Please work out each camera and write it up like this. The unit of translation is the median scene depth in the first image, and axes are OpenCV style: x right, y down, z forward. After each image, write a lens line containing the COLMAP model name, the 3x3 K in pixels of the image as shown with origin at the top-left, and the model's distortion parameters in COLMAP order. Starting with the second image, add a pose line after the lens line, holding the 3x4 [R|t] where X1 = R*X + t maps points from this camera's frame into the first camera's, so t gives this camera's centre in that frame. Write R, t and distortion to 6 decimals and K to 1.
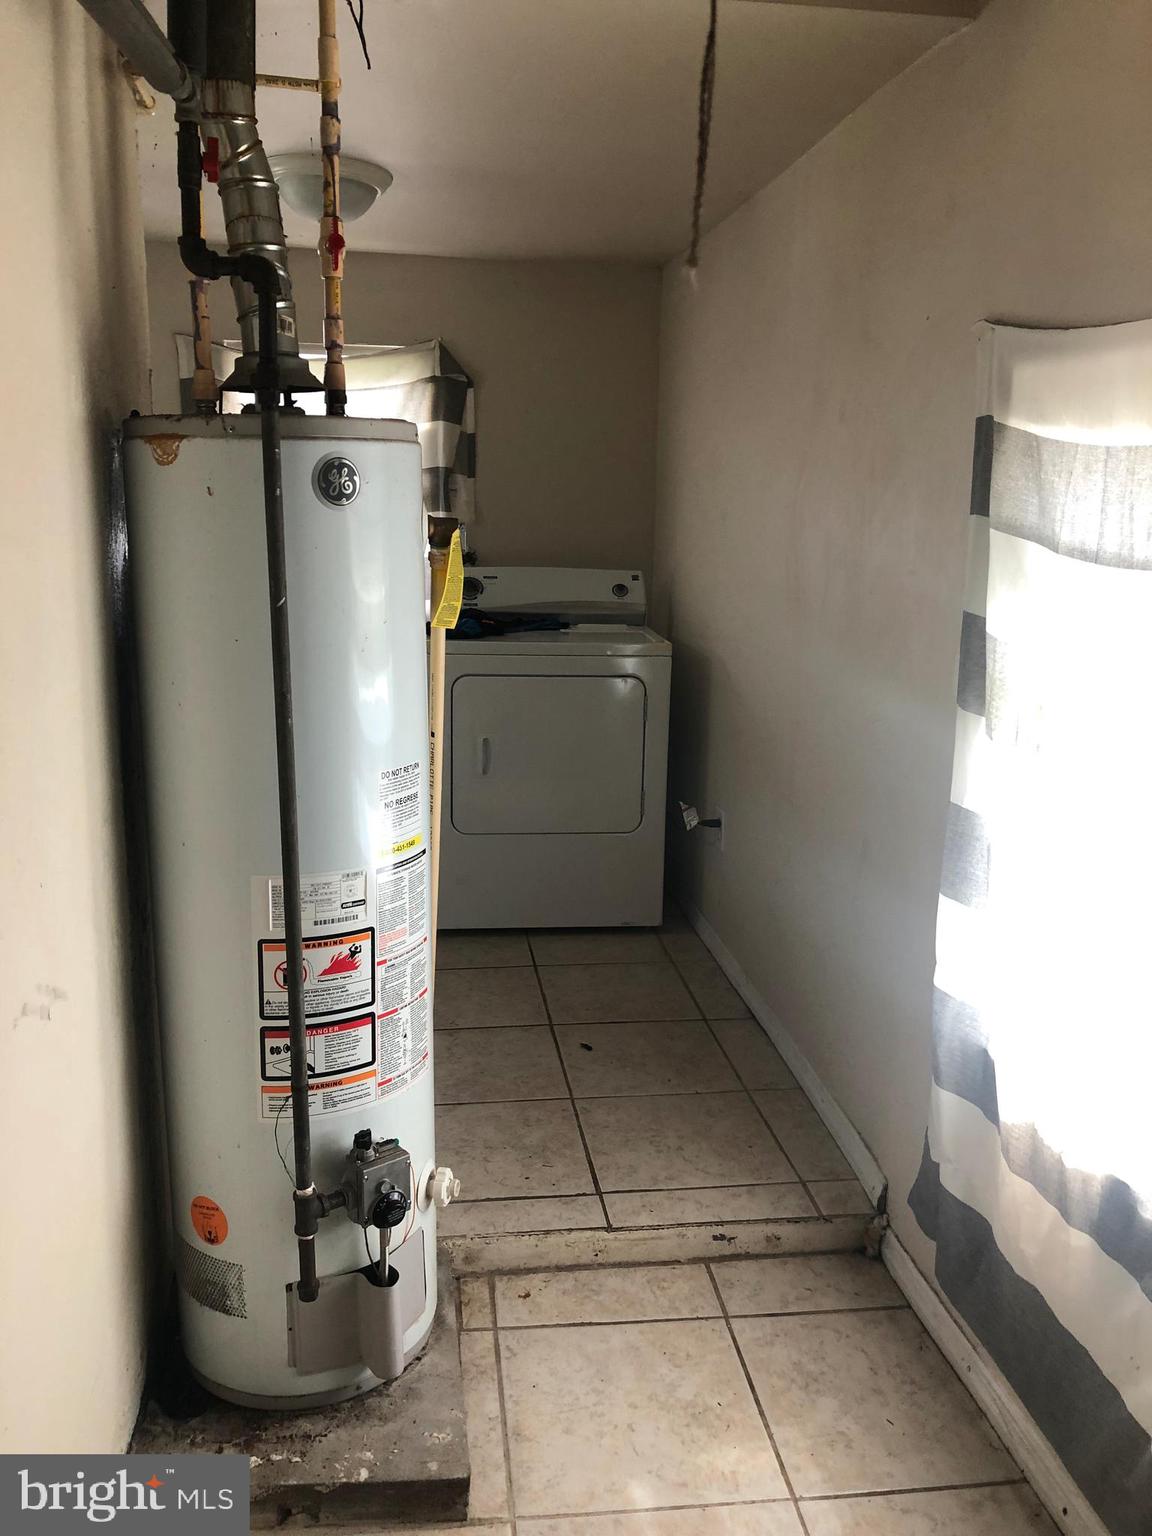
lens RADIAL K [[1251.2, 0, 576.0], [0, 1251.2, 768.0], [0, 0, 1]] dist [0.007694, 0.002859]
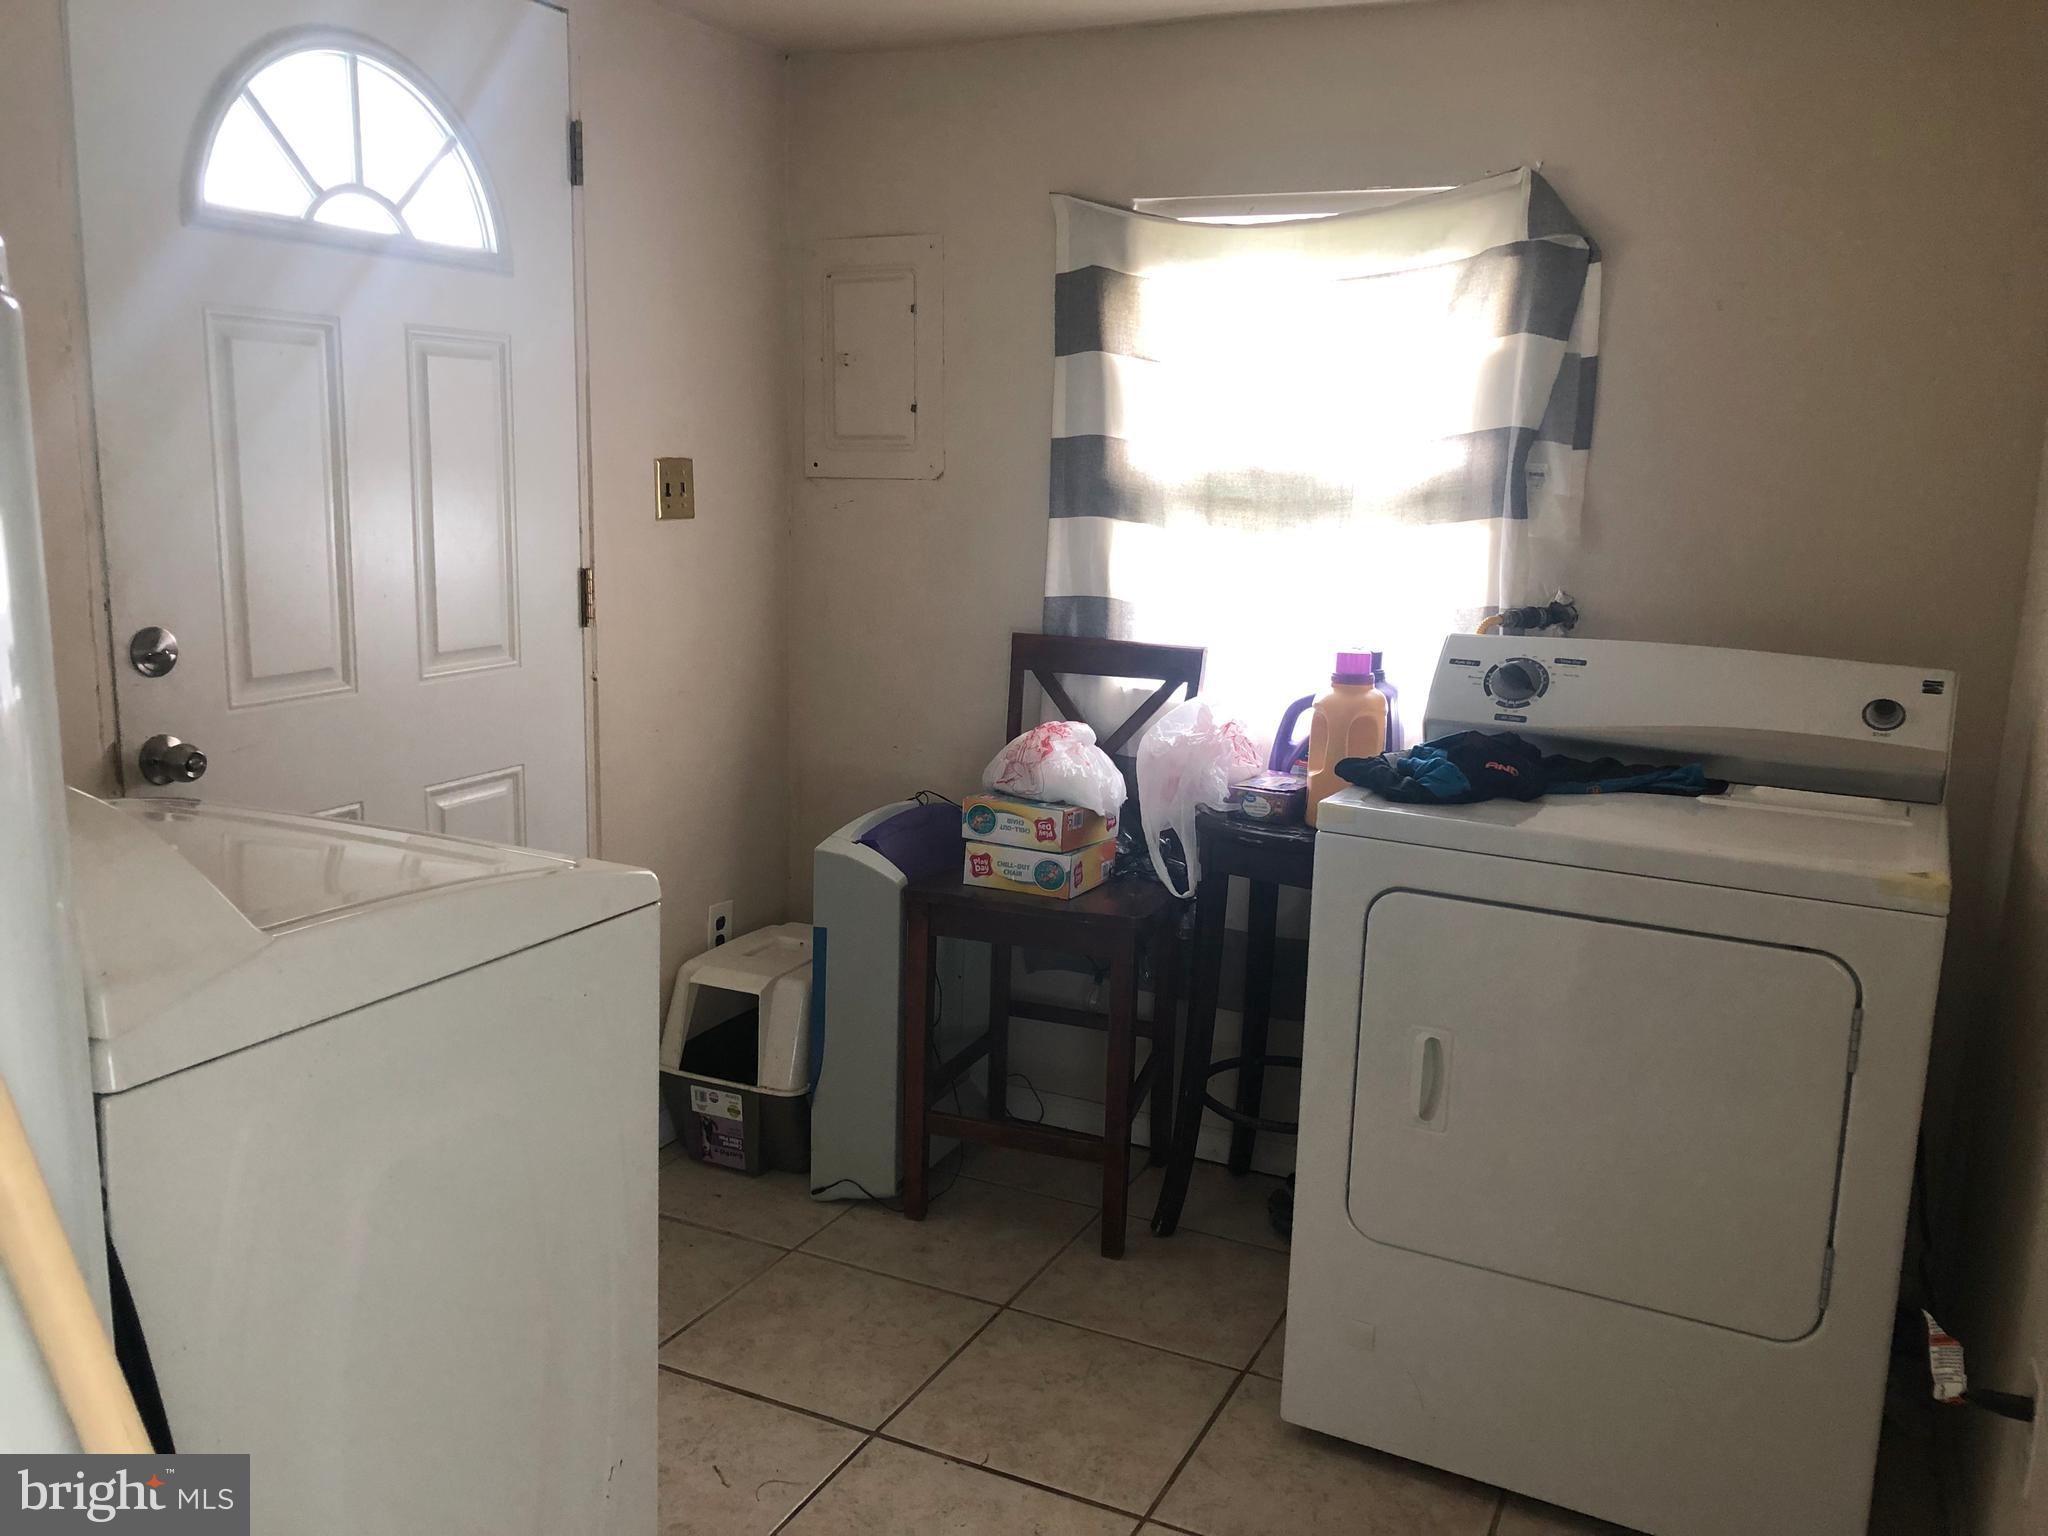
lens RADIAL K [[1668.3, 0, 1024.0], [0, 1668.3, 768.0], [0, 0, 1]] dist [0.007694, 0.002859]
pose [[0.842568, 0.103677, -0.528517, 0.089286], [-0.132258, 0.991079, -0.016433, -0.076166], [0.522098, 0.083746, 0.848764, 0.373176]]
